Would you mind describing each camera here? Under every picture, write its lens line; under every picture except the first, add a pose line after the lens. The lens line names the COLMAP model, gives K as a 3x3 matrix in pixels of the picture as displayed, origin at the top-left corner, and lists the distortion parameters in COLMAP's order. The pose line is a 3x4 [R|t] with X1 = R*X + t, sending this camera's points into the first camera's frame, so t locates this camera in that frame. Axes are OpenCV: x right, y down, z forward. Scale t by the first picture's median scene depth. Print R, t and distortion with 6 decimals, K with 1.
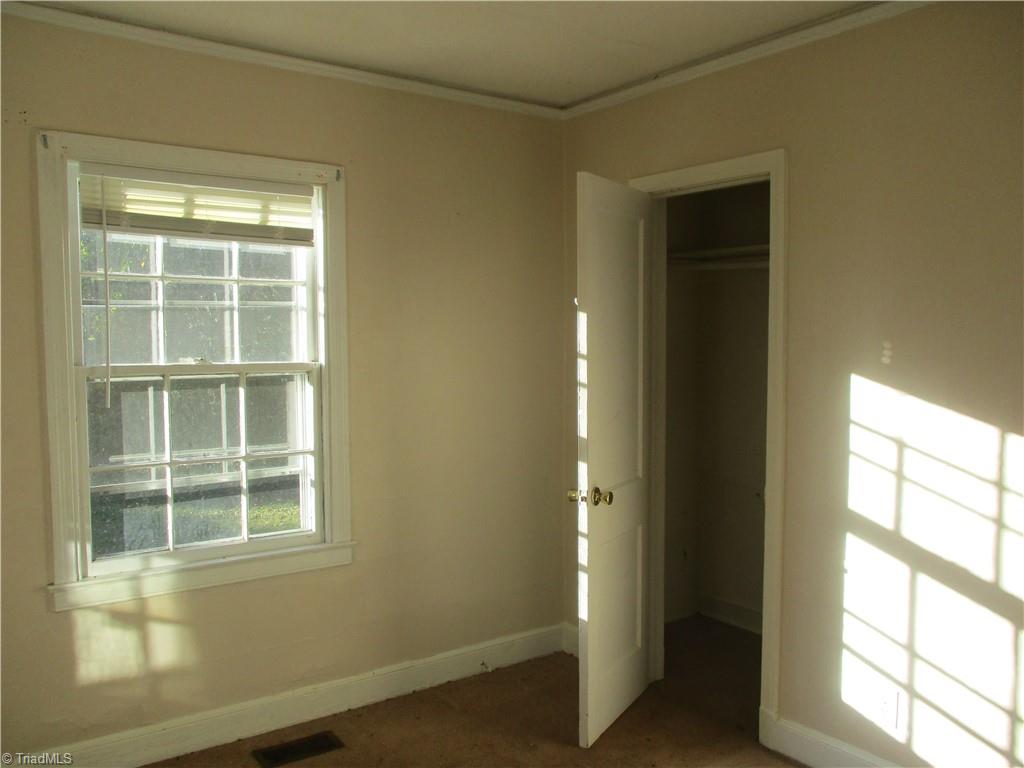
lens RADIAL K [[845.0, 0, 512.5], [0, 845.0, 395.4], [0, 0, 1]] dist [-0.027437, 0.013349]
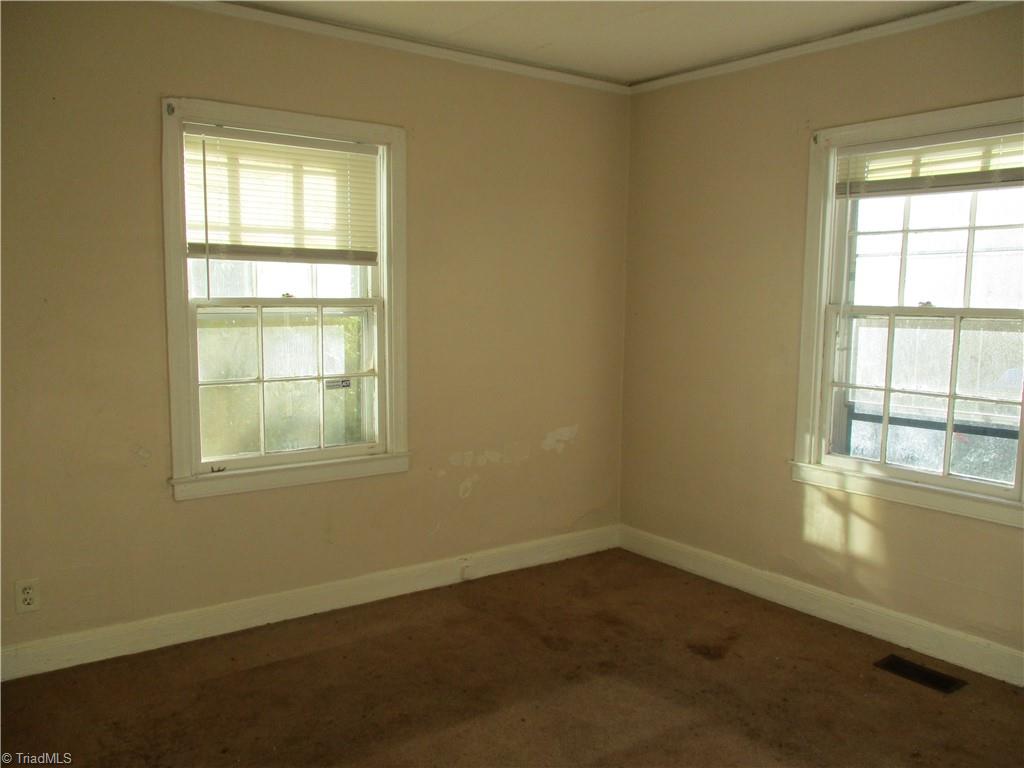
lens RADIAL K [[845.0, 0, 508.6], [0, 845.0, 382.9], [0, 0, 1]] dist [-0.027437, 0.013349]
pose [[0.019459, 0.106265, -0.994147, 0.780945], [-0.074030, 0.991759, 0.104561, -0.013406], [0.997066, 0.071562, 0.027165, 0.455391]]
